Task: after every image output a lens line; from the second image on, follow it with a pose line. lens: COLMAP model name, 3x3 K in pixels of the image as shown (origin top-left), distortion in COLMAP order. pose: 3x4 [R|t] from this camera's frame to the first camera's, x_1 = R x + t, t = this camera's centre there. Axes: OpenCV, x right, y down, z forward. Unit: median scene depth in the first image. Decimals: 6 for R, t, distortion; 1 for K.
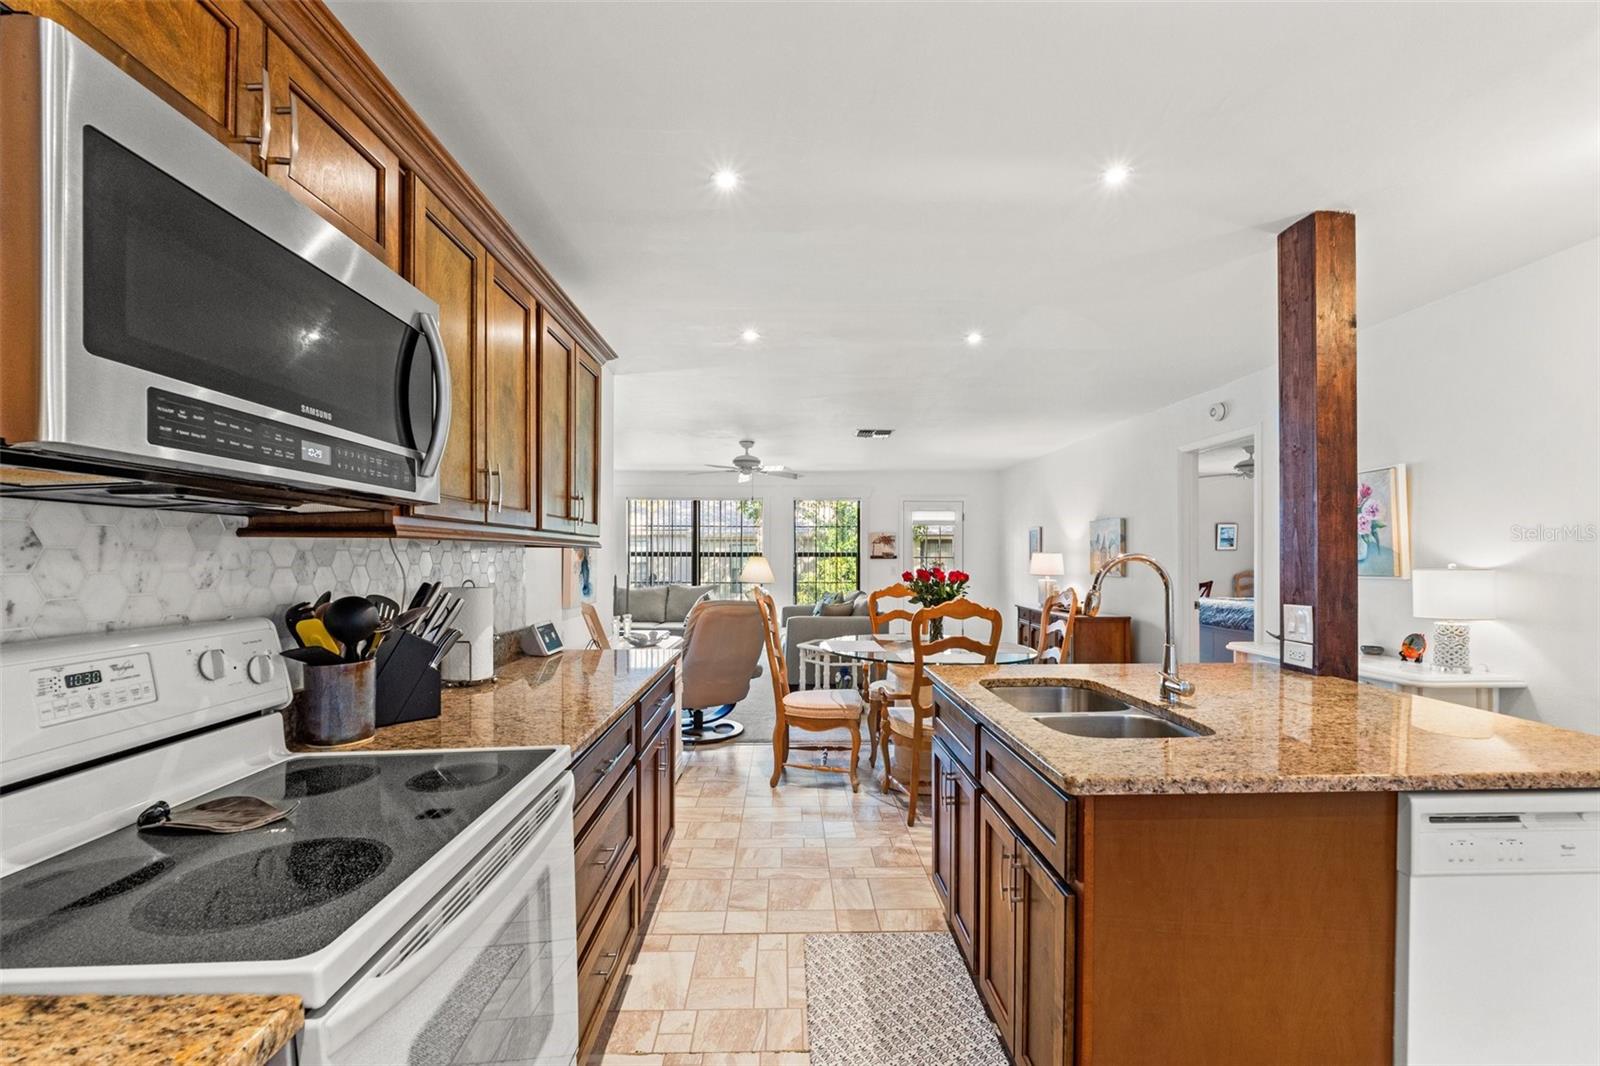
lens RADIAL K [[689.1, 0, 814.0], [0, 689.1, 563.9], [0, 0, 1]] dist [-0.003461, -0.001172]
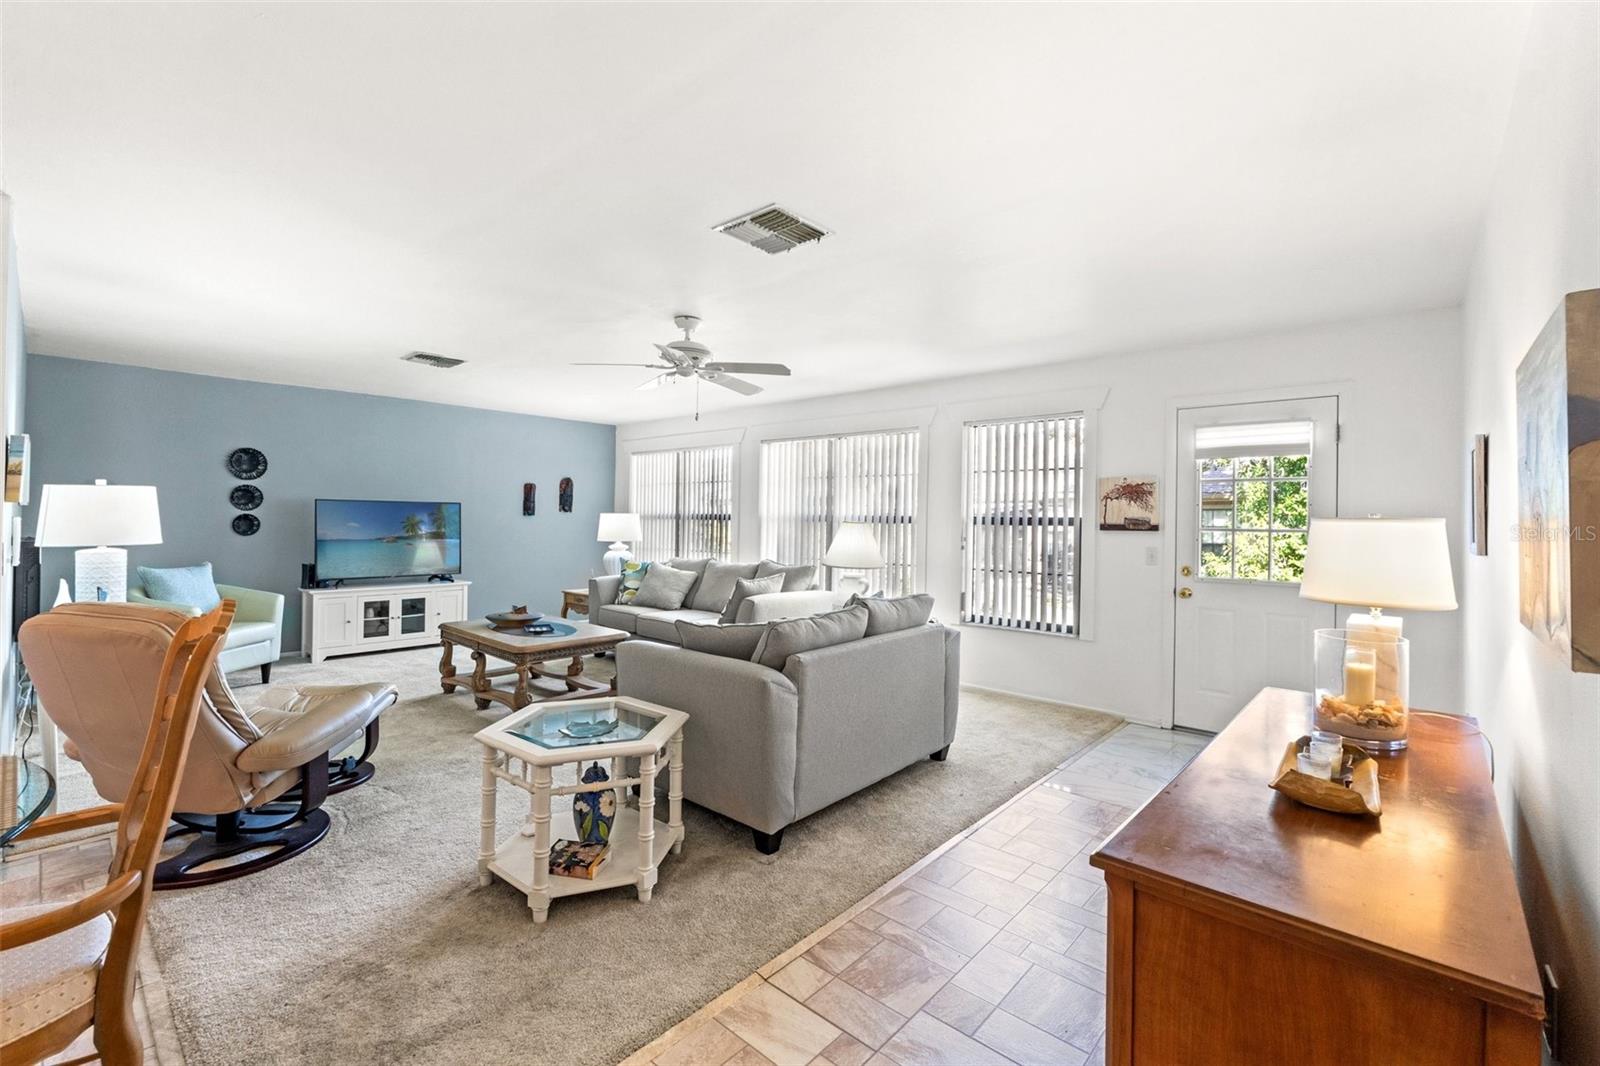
lens RADIAL K [[689.1, 0, 796.8], [0, 689.1, 516.9], [0, 0, 1]] dist [-0.003461, -0.001172]
pose [[0.718208, 0.008598, -0.695775, 1.914491], [-0.023094, 0.999667, -0.011486, -0.046759], [0.695445, 0.024317, 0.718168, 3.432728]]
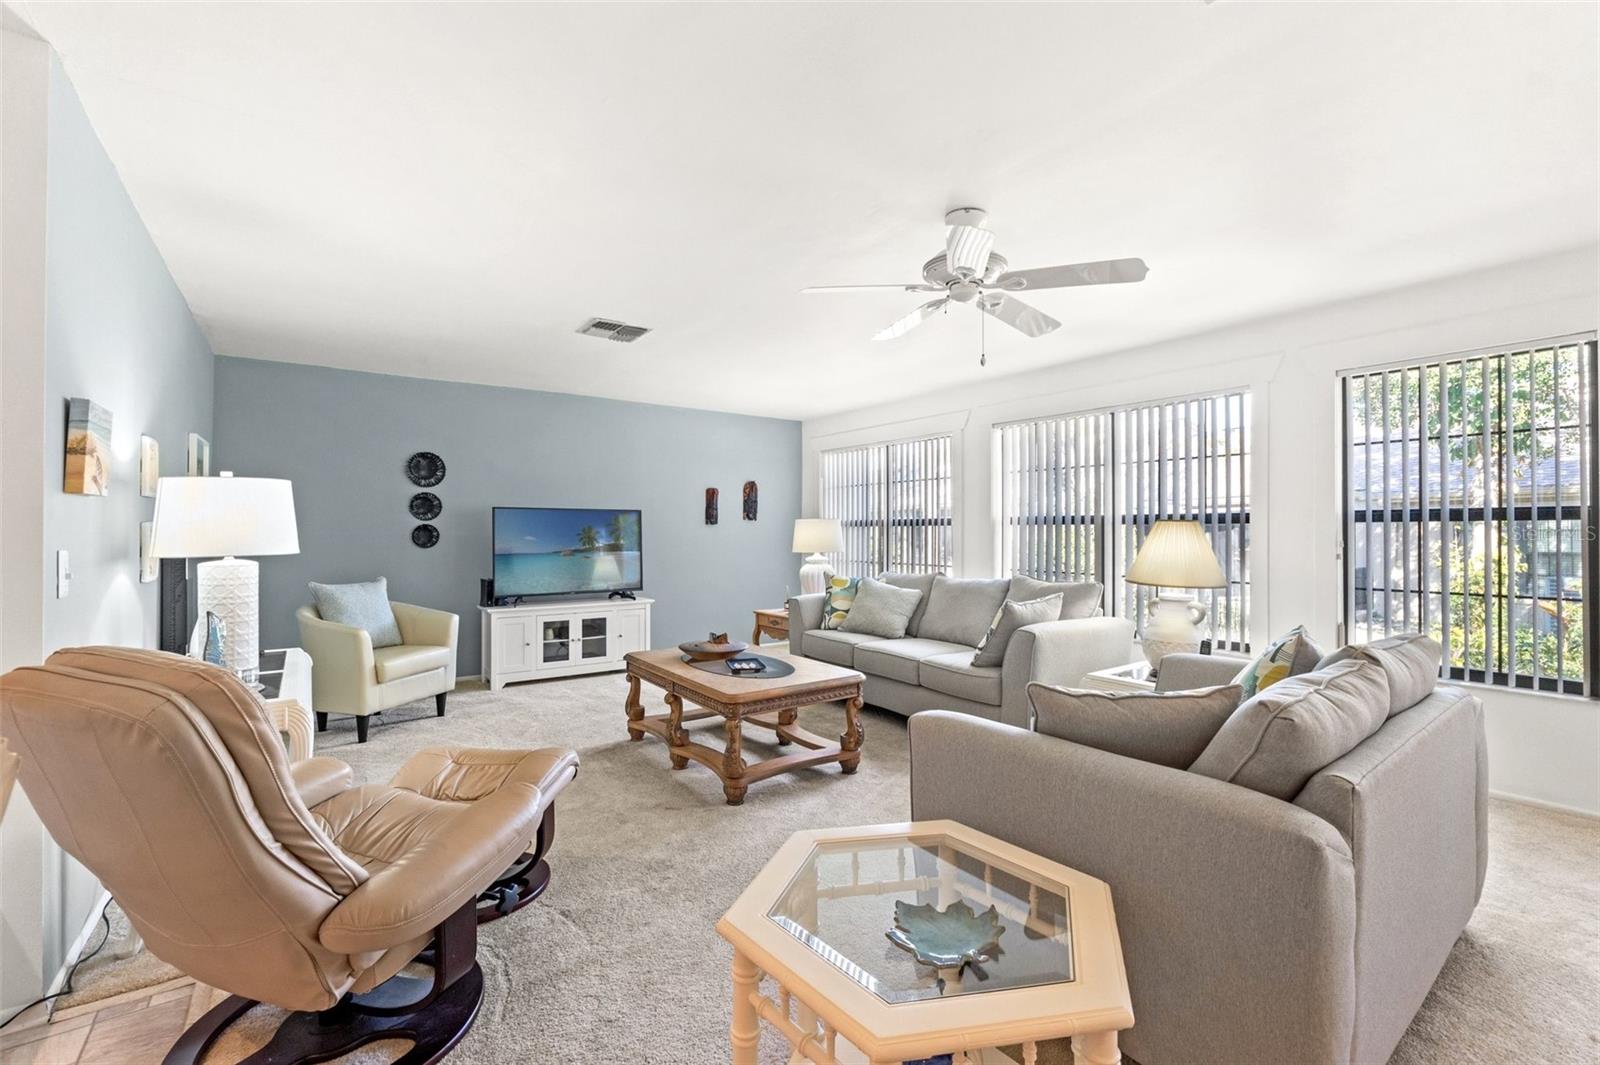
lens RADIAL K [[689.1, 0, 798.0], [0, 689.1, 534.9], [0, 0, 1]] dist [-0.003461, -0.001172]
pose [[0.552641, 0.004836, -0.833405, 0.881970], [-0.012350, 0.999921, -0.002387, 0.010628], [0.833328, 0.011612, 0.552657, 3.732797]]
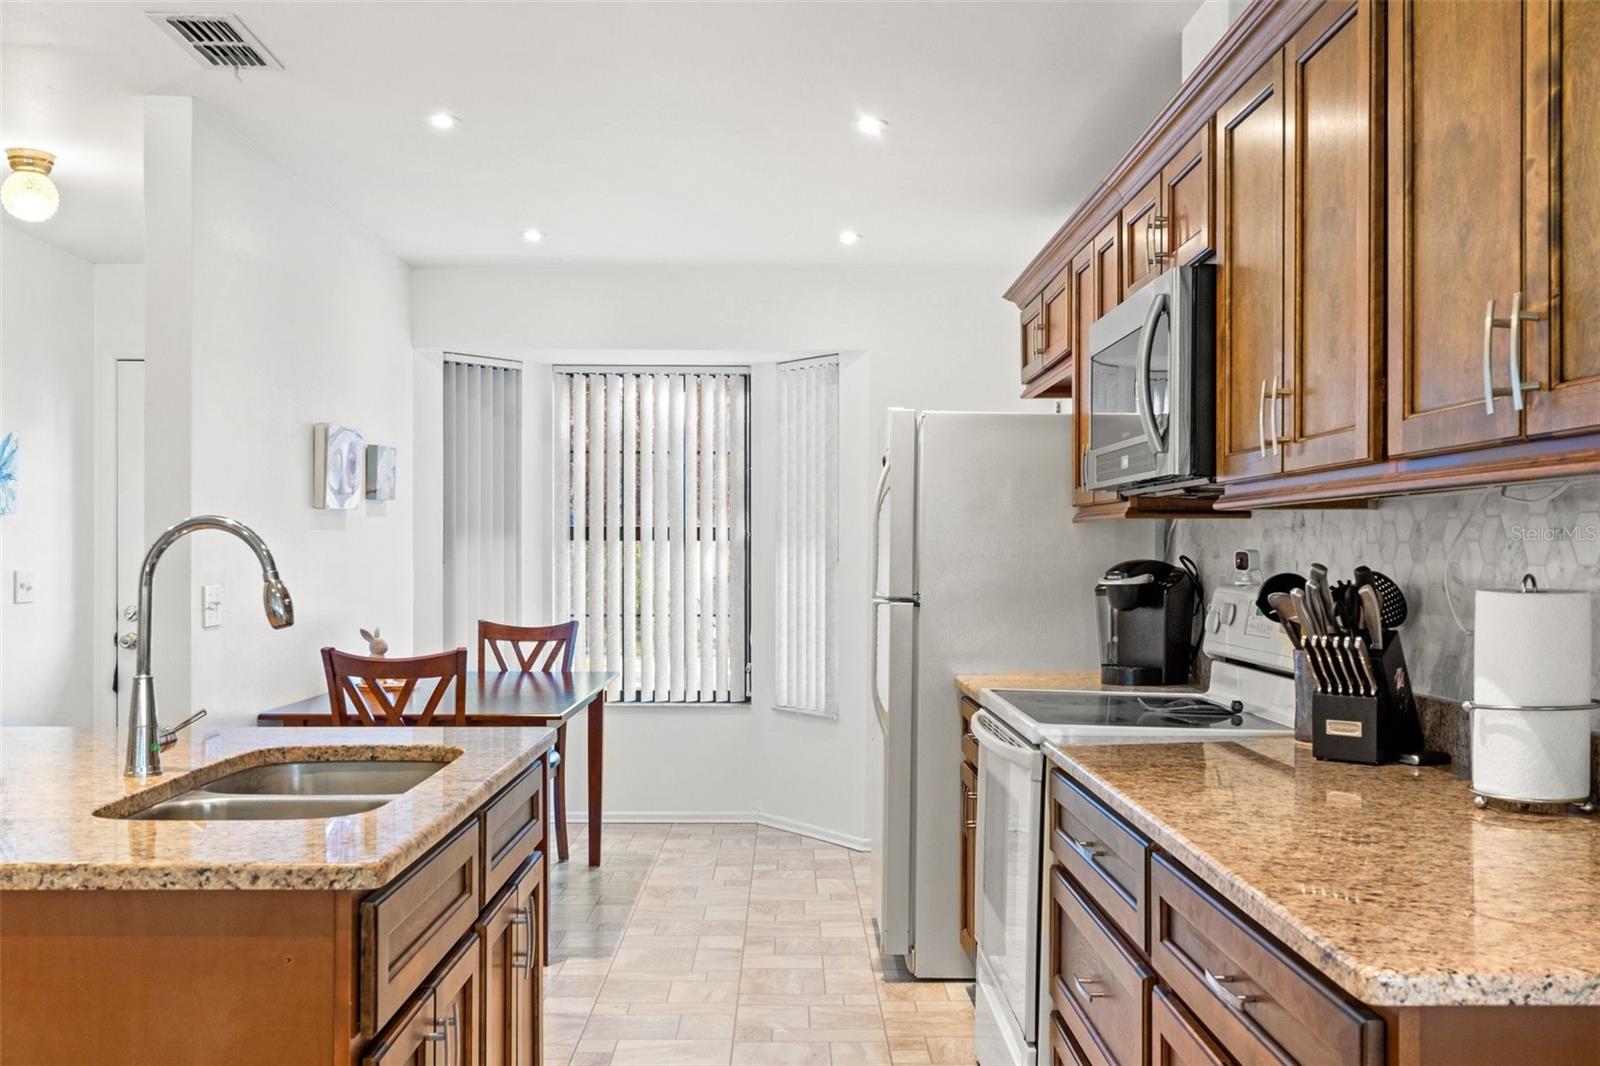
lens RADIAL K [[1420.2, 0, 832.3], [0, 1420.2, 566.9], [0, 0, 1]] dist [0.008779, -0.014803]
pose [[-0.999932, -0.000529, 0.011652, -0.106159], [-0.000283, 0.999777, 0.021113, -0.001228], [-0.011661, 0.021109, -0.999709, 3.083112]]
